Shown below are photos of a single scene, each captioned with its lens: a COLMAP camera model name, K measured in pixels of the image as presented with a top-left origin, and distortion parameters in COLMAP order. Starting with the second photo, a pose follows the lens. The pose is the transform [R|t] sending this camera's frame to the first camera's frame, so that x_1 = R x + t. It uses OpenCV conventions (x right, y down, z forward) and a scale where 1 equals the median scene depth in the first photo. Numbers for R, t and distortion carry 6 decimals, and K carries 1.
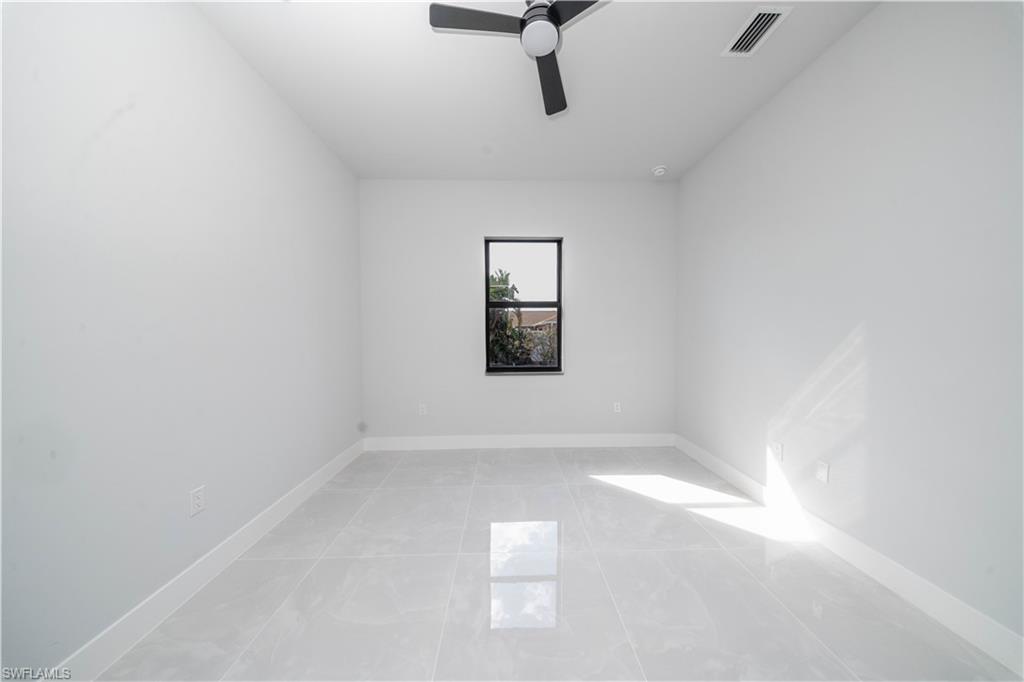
lens RADIAL K [[312.8, 0, 511.4], [0, 312.8, 336.1], [0, 0, 1]] dist [-0.000058, -0.000067]
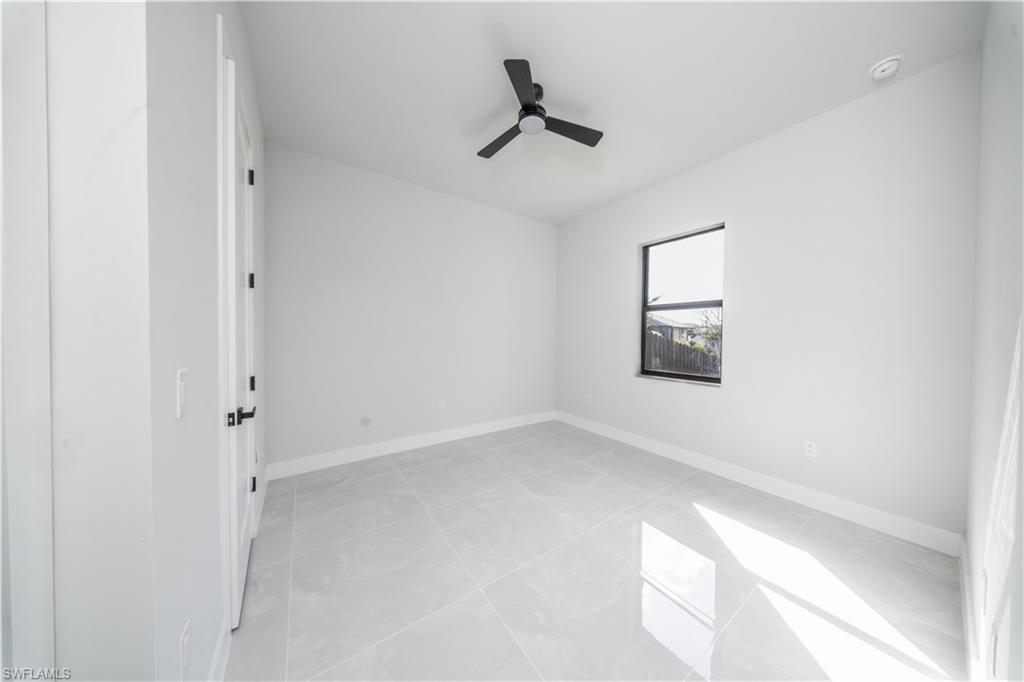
lens RADIAL K [[312.8, 0, 511.4], [0, 312.8, 336.1], [0, 0, 1]] dist [-0.000058, -0.000067]
pose [[0.528678, 0.011514, -0.848744, 0.570302], [-0.016598, 0.999857, 0.003225, -0.006977], [0.848660, 0.012383, 0.528794, 0.086816]]
